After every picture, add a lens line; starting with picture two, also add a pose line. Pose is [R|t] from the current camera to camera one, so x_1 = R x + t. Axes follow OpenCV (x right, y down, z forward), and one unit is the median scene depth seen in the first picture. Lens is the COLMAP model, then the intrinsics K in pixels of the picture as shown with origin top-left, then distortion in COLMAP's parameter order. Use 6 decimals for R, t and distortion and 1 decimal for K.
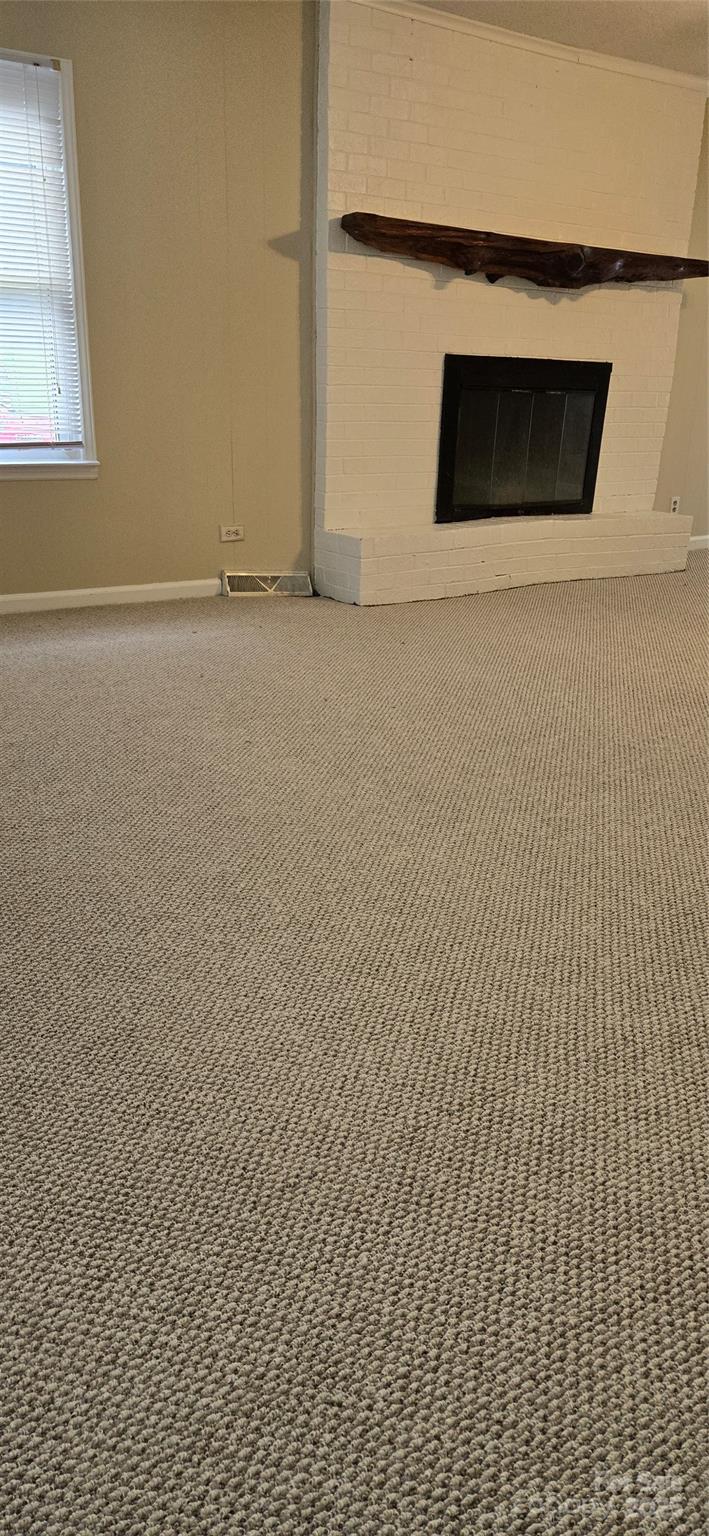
lens RADIAL K [[1008.0, 0, 354.5], [0, 1008.0, 768.0], [0, 0, 1]] dist [-0.000857, -0.001164]
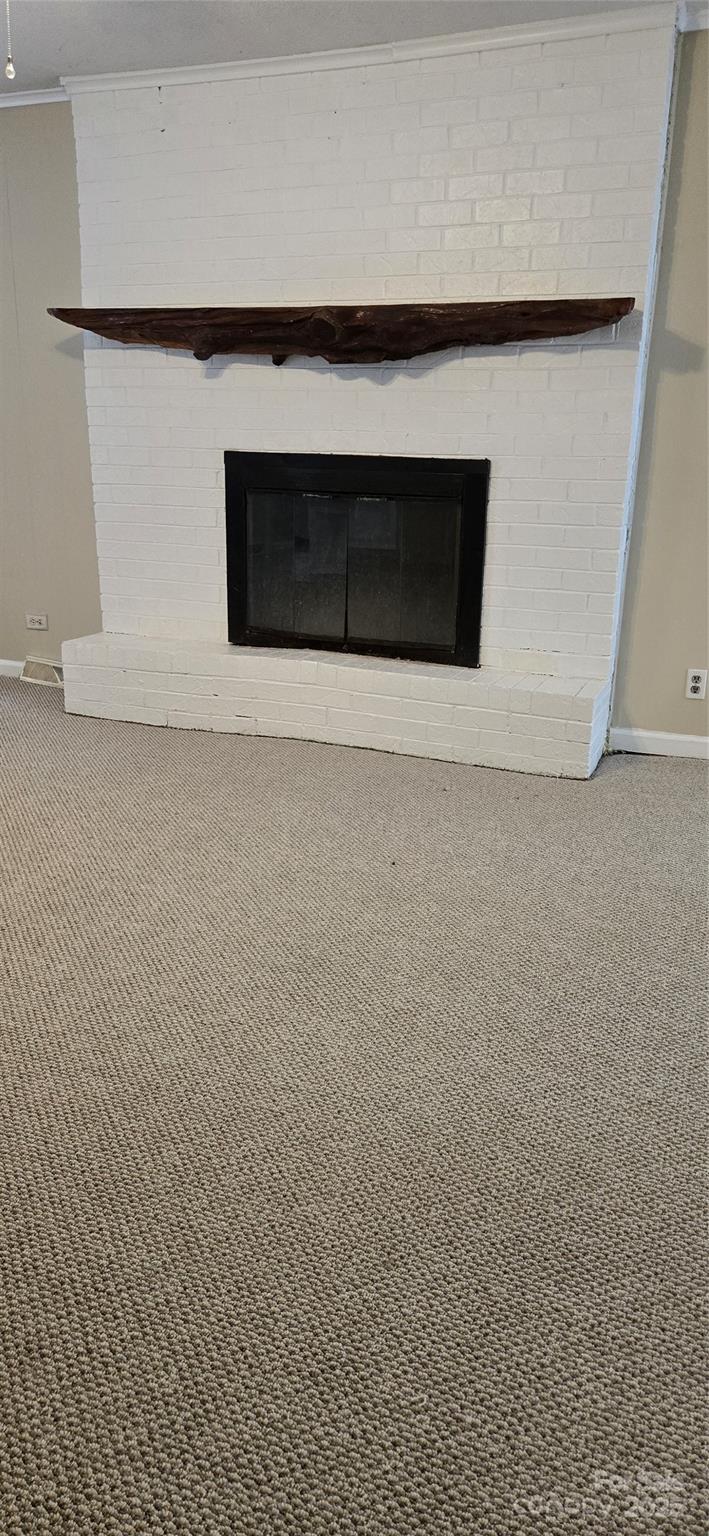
lens RADIAL K [[1008.0, 0, 354.5], [0, 1008.0, 768.0], [0, 0, 1]] dist [-0.000857, -0.001164]
pose [[0.599390, 0.228884, -0.767036, 0.822609], [-0.295771, 0.953761, 0.053477, -0.220679], [0.743809, 0.194813, 0.639372, 0.557535]]
